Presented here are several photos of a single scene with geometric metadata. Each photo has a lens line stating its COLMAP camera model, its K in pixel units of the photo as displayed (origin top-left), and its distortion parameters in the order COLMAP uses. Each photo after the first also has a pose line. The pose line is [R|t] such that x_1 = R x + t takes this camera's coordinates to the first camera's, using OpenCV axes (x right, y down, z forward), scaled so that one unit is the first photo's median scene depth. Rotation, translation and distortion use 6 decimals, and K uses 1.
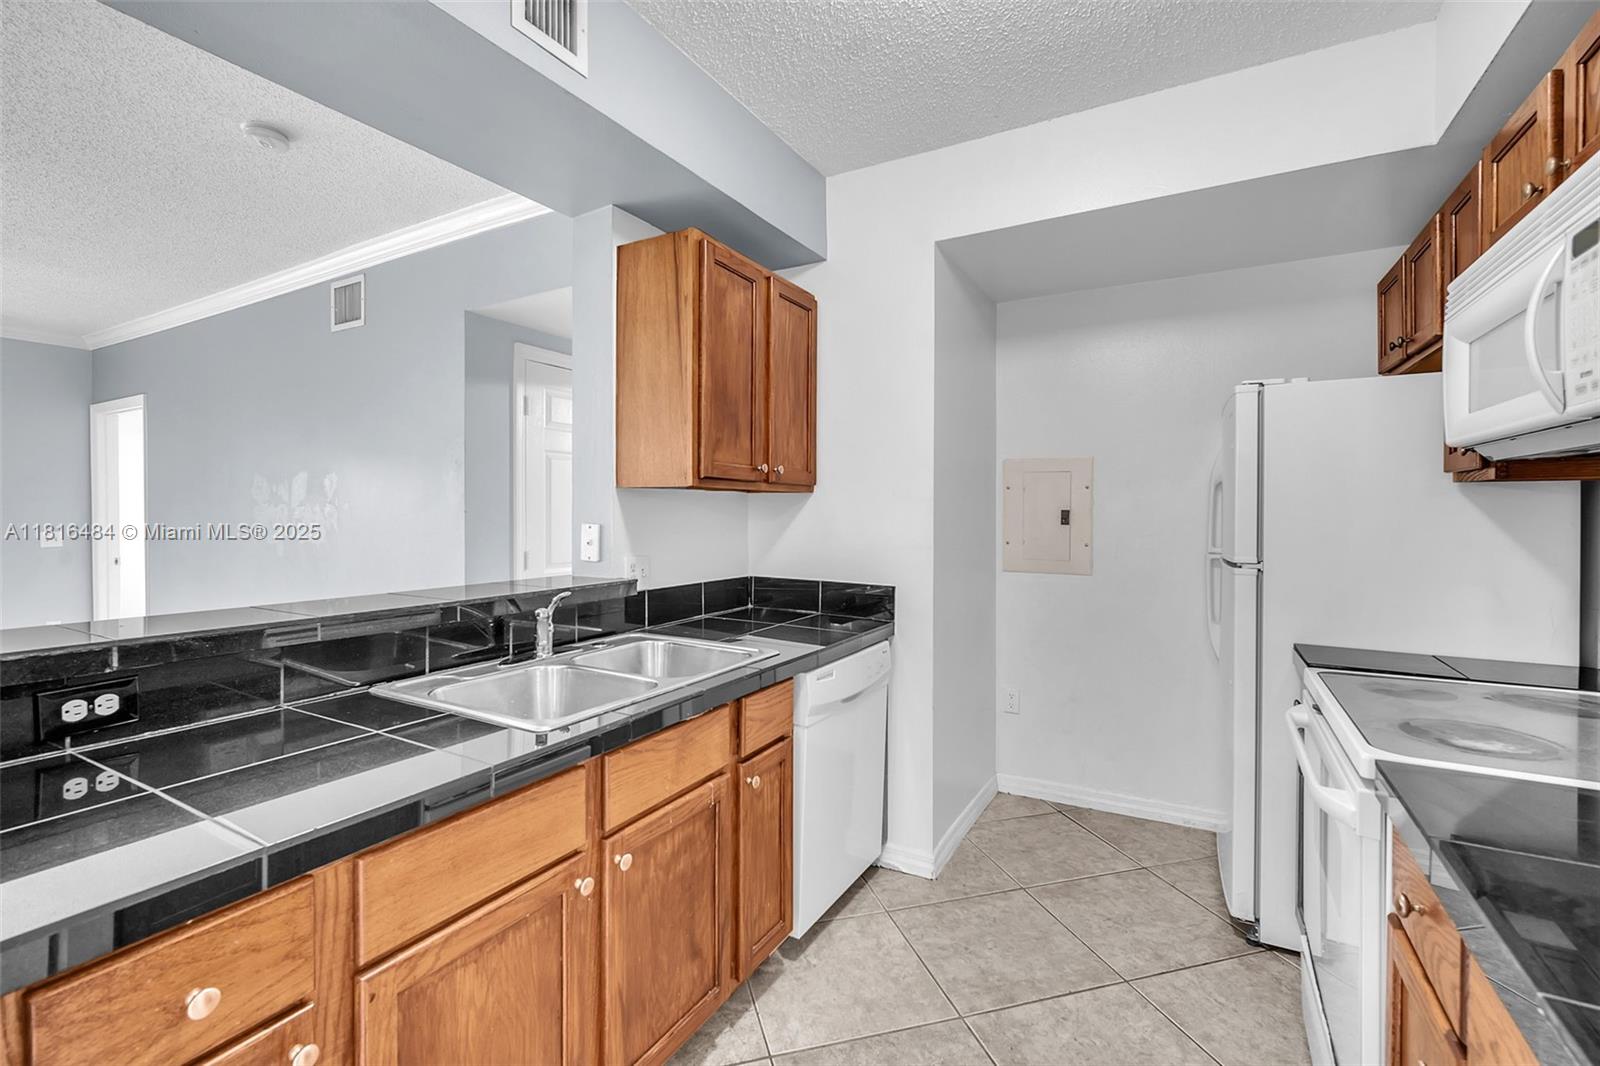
lens RADIAL K [[704.0, 0, 807.0], [0, 704.0, 521.7], [0, 0, 1]] dist [-0.013418, 0.003429]
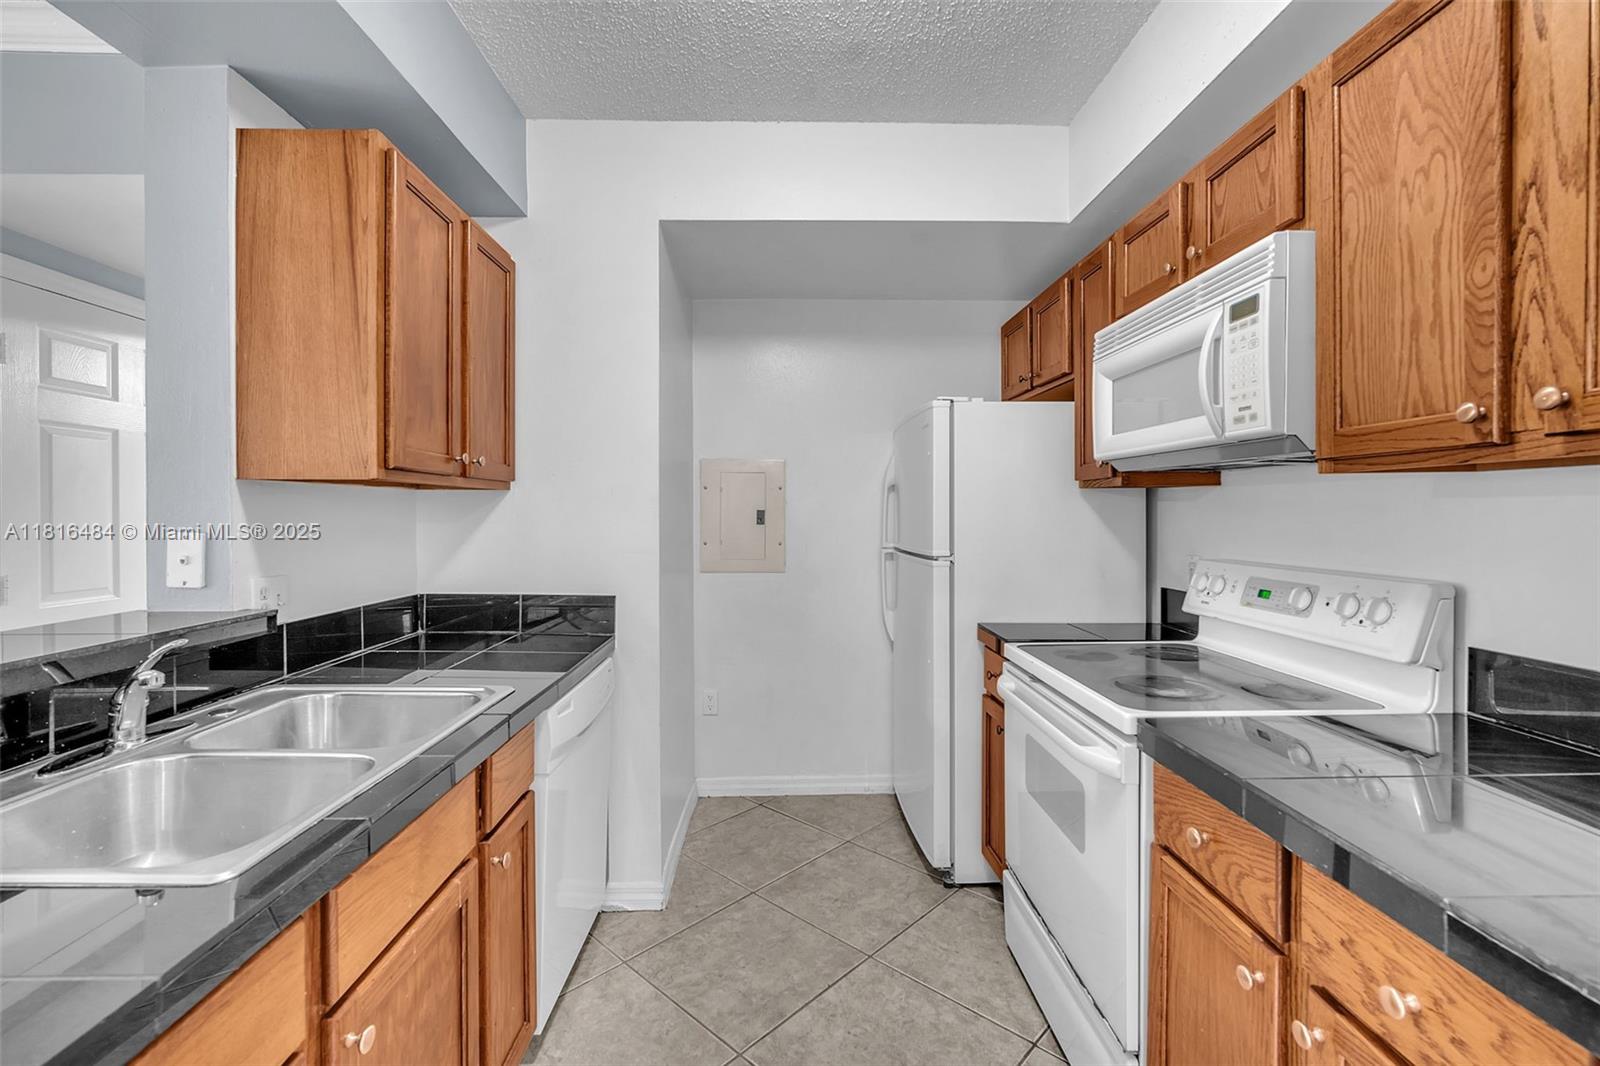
lens RADIAL K [[694.6, 0, 799.3], [0, 694.6, 520.0], [0, 0, 1]] dist [-0.012008, 0.002815]
pose [[0.858514, -0.009591, 0.512701, -0.153426], [0.010541, 0.999944, 0.001054, -0.003497], [-0.512683, 0.004500, 0.858566, 0.145051]]
